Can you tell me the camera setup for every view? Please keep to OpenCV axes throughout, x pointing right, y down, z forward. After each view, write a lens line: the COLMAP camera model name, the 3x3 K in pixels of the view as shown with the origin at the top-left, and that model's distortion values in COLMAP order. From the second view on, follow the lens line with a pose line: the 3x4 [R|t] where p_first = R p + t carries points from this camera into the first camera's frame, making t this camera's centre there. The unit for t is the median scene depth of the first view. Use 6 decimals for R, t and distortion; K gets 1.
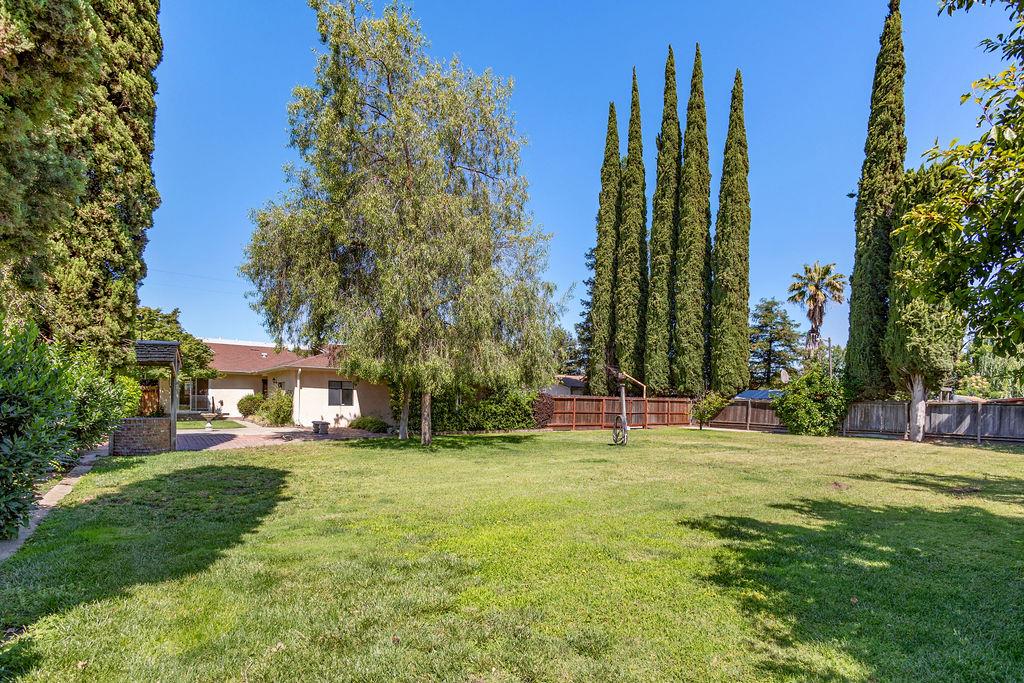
lens RADIAL K [[484.4, 0, 515.4], [0, 484.4, 414.2], [0, 0, 1]] dist [-0.000199, -0.001030]
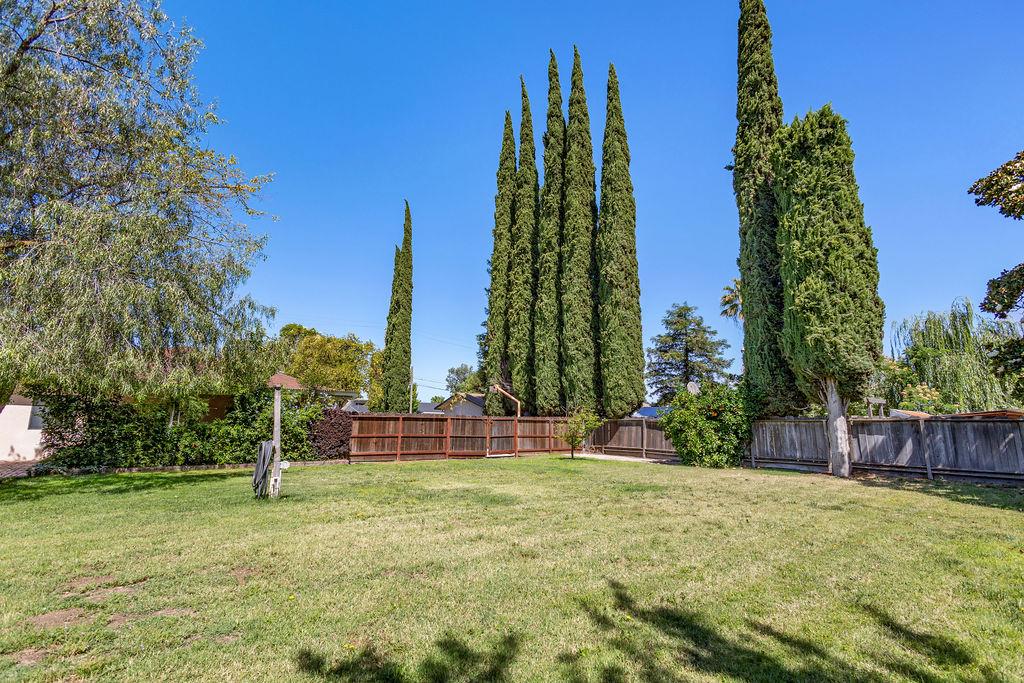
lens RADIAL K [[466.0, 0, 512.0], [0, 466.0, 341.5], [0, 0, 1]] dist [0.002153, -0.001089]
pose [[0.999861, -0.003449, 0.016330, 0.257185], [0.006672, 0.979428, -0.201682, -0.000643], [-0.015299, 0.201763, 0.979315, 0.235853]]
